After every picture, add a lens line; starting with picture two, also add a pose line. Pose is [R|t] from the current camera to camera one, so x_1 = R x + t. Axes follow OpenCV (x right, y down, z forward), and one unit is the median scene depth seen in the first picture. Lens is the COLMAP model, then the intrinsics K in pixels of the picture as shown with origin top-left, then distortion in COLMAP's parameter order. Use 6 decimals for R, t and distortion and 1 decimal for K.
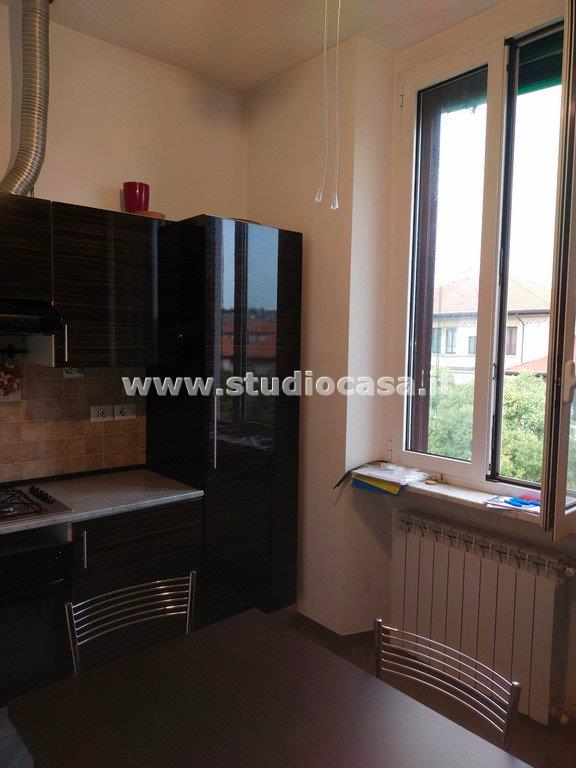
lens RADIAL K [[571.1, 0, 287.8], [0, 571.1, 379.3], [0, 0, 1]] dist [0.014560, -0.003945]
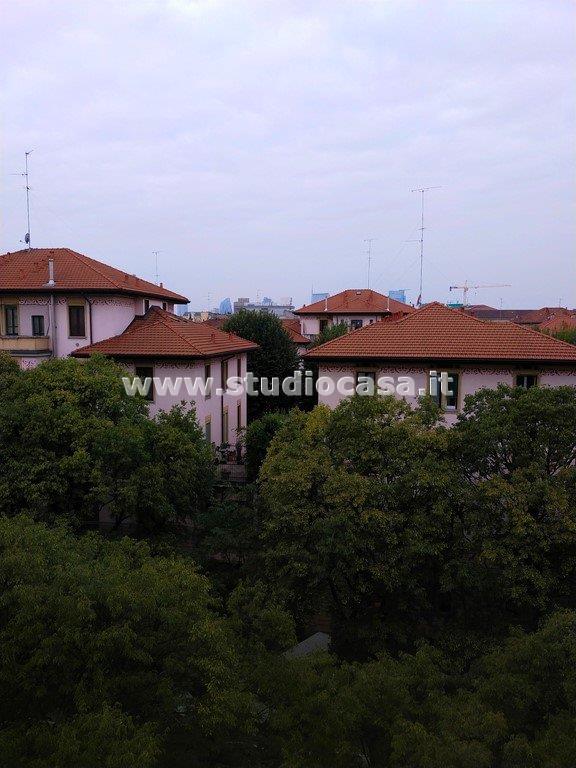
lens RADIAL K [[571.1, 0, 286.1], [0, 571.1, 381.2], [0, 0, 1]] dist [0.014560, -0.003945]
pose [[0.754699, -0.080411, 0.651125, 0.062968], [0.053530, 0.996699, 0.061043, -0.015997], [-0.653884, -0.011214, 0.756512, 0.151790]]
